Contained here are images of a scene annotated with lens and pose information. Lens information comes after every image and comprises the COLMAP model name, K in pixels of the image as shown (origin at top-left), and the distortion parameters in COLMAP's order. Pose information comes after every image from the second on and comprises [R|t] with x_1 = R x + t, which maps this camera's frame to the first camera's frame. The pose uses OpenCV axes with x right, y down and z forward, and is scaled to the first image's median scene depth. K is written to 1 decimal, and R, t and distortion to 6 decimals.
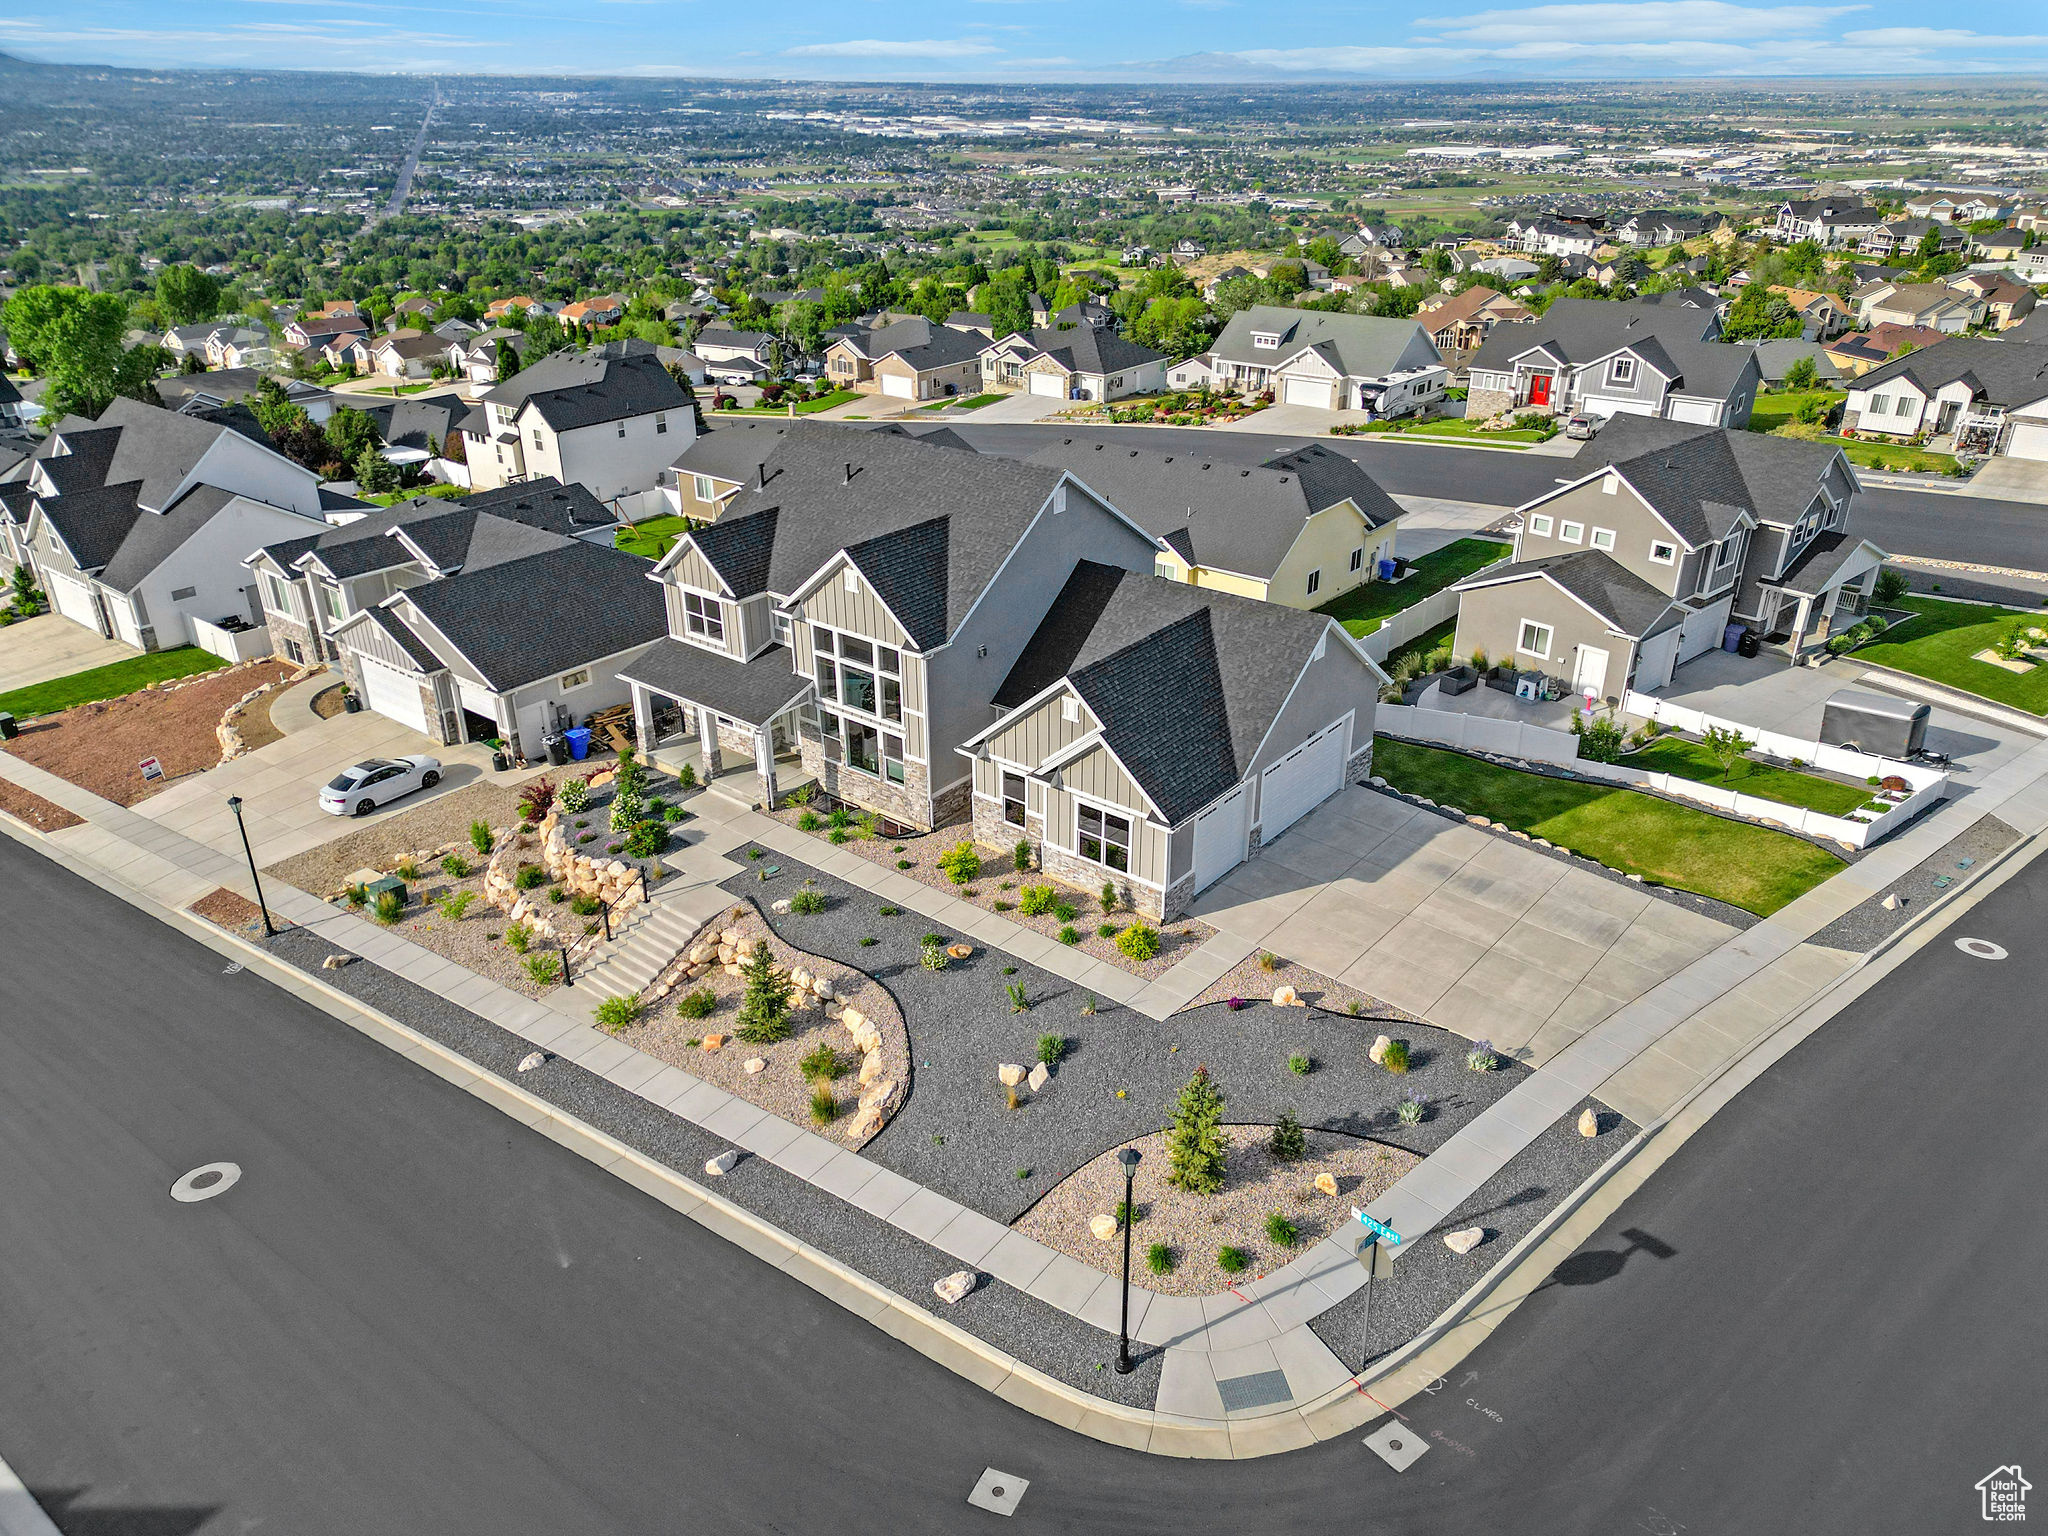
lens RADIAL K [[1426.4, 0, 1024.4], [0, 1426.4, 763.5], [0, 0, 1]] dist [0.084199, -0.082628]
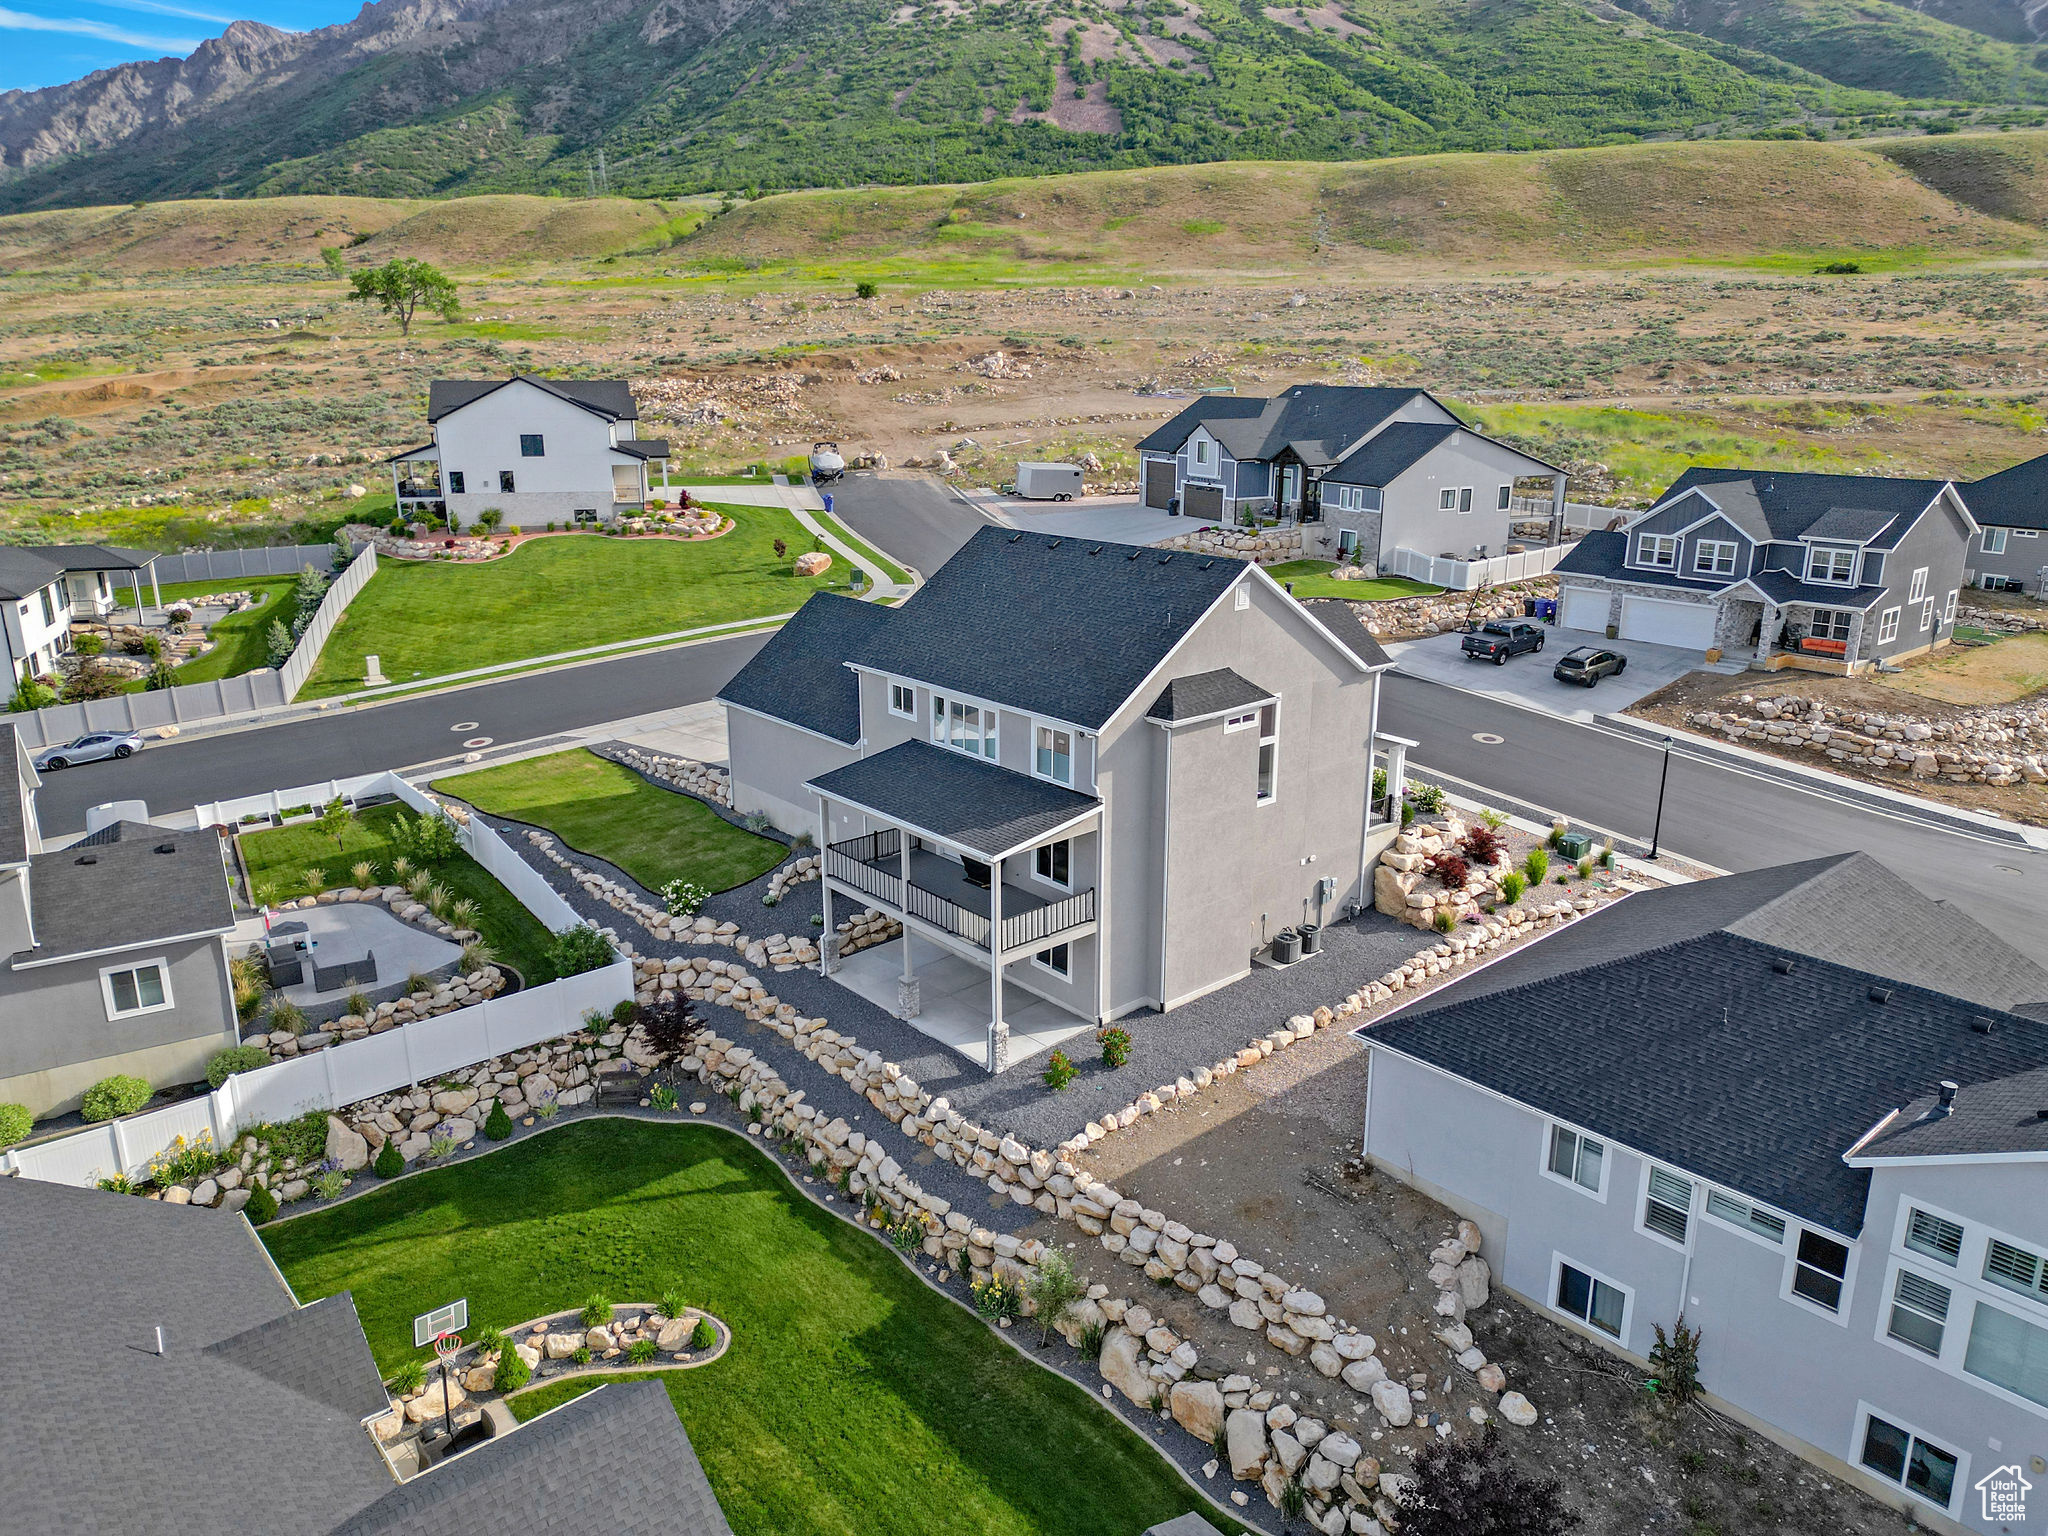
lens RADIAL K [[1426.4, 0, 1024.4], [0, 1426.4, 763.5], [0, 0, 1]] dist [0.084199, -0.082628]
pose [[-0.983586, -0.047630, 0.174039, -0.157424], [0.080378, 0.747893, 0.658935, -0.622956], [-0.161548, 0.662109, -0.731788, 1.512174]]
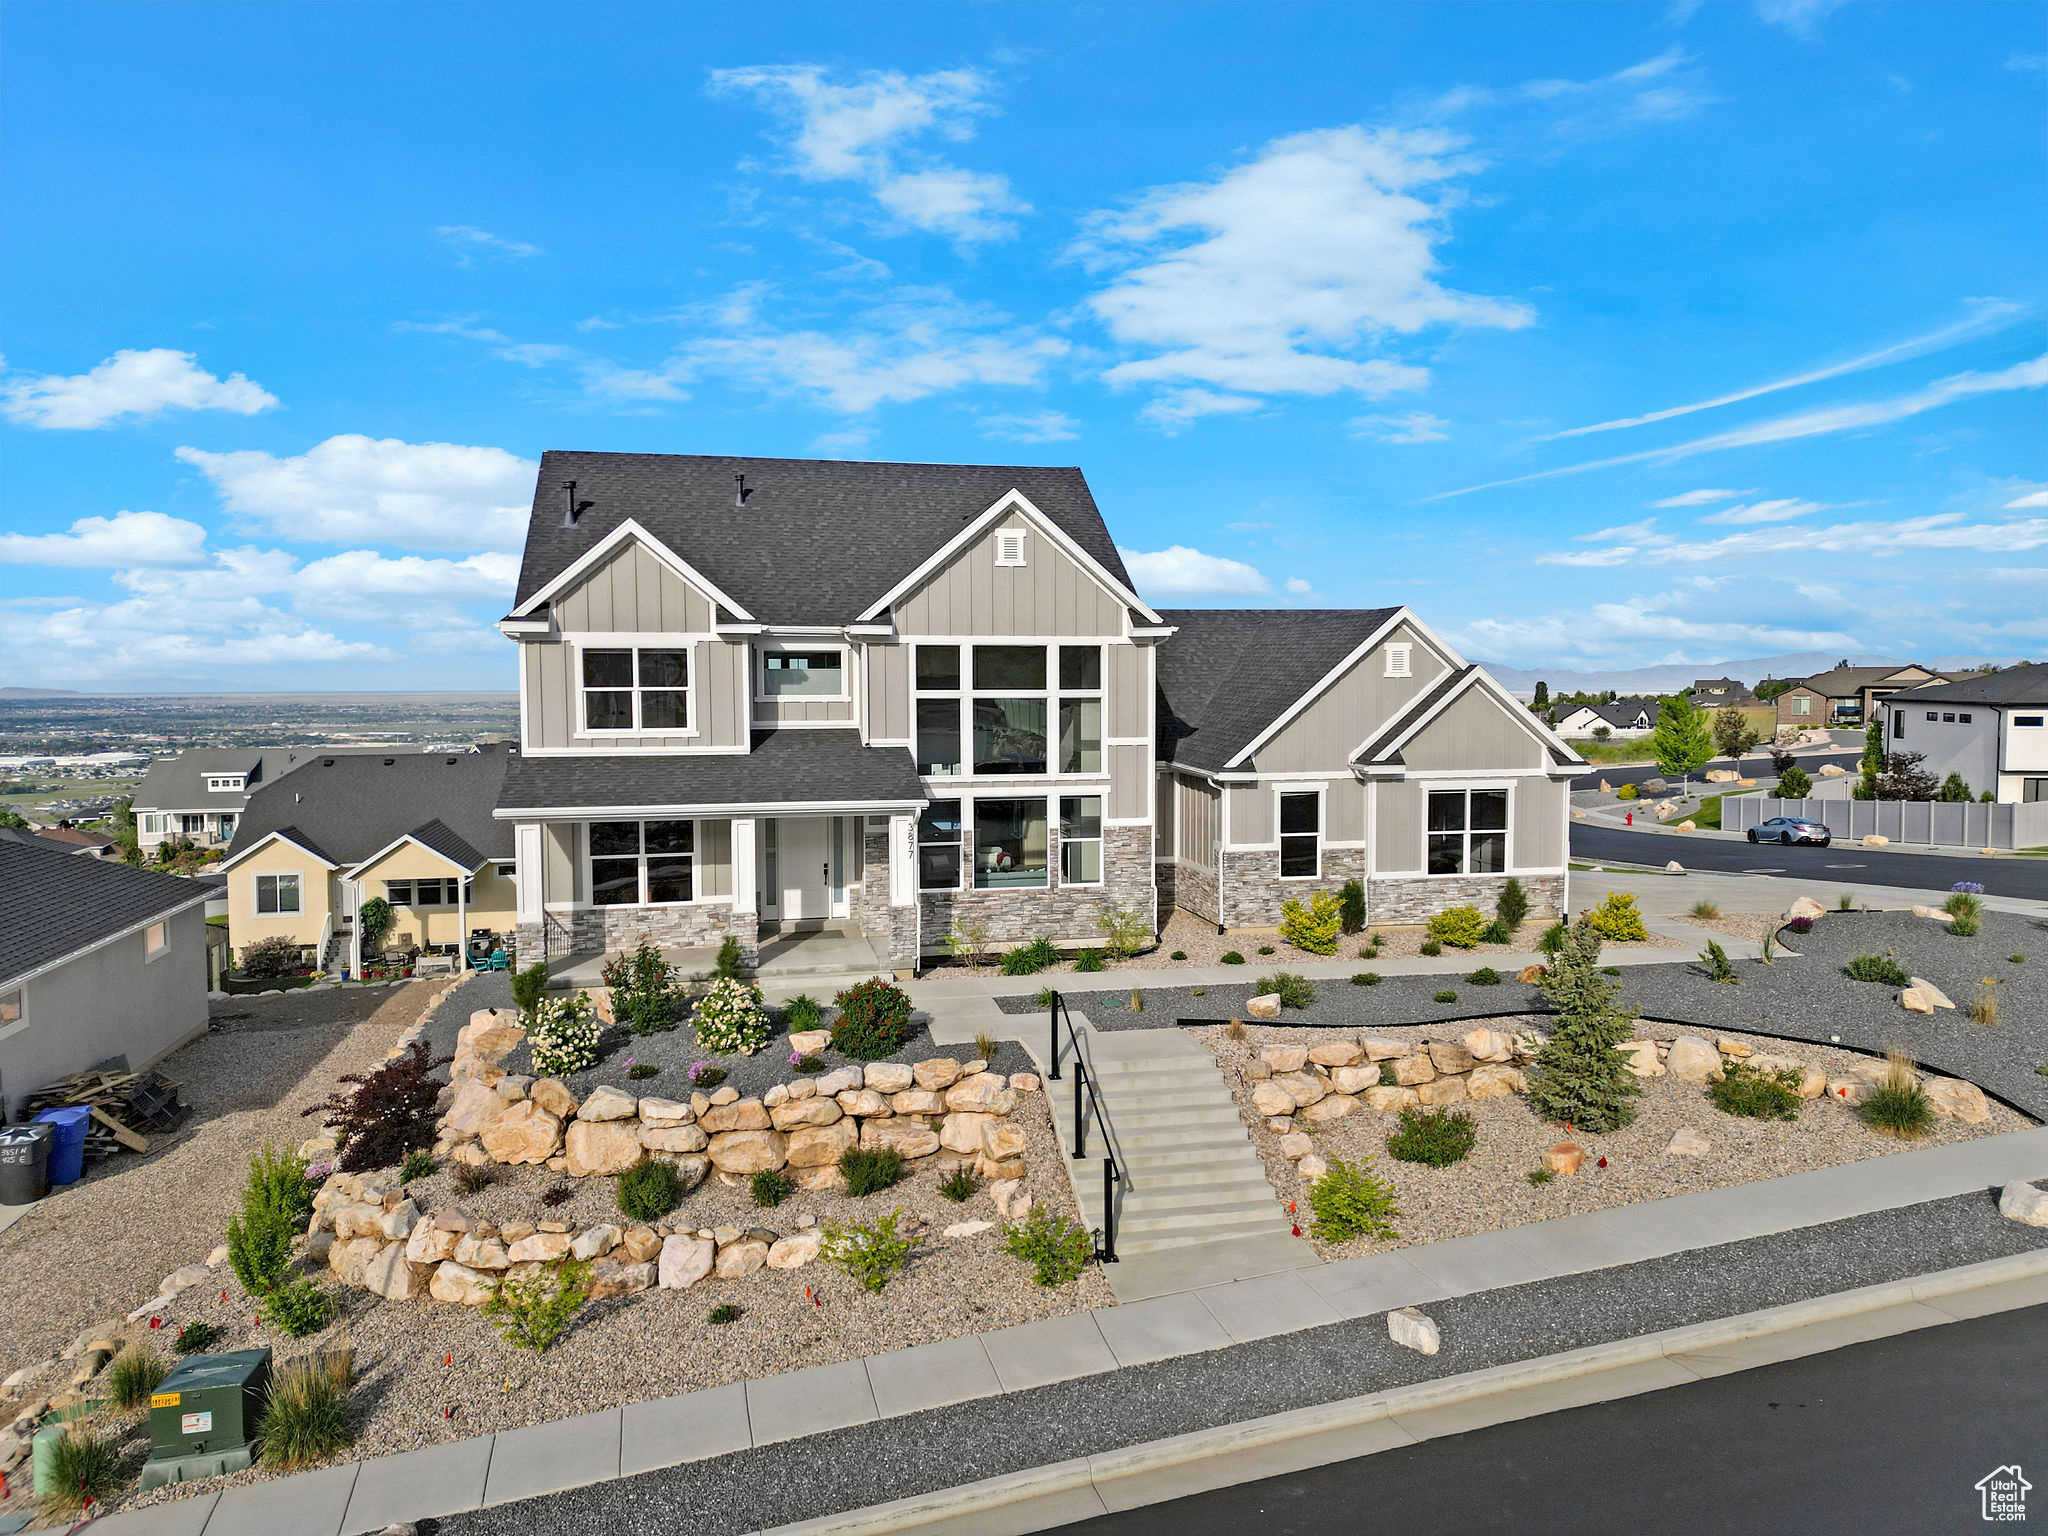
lens RADIAL K [[1426.4, 0, 1024.4], [0, 1426.4, 763.5], [0, 0, 1]] dist [0.084199, -0.082628]
pose [[0.629268, -0.046360, 0.775804, -0.457055], [0.339912, 0.914102, -0.221084, 0.074570], [-0.698915, 0.402826, 0.590973, 0.499639]]
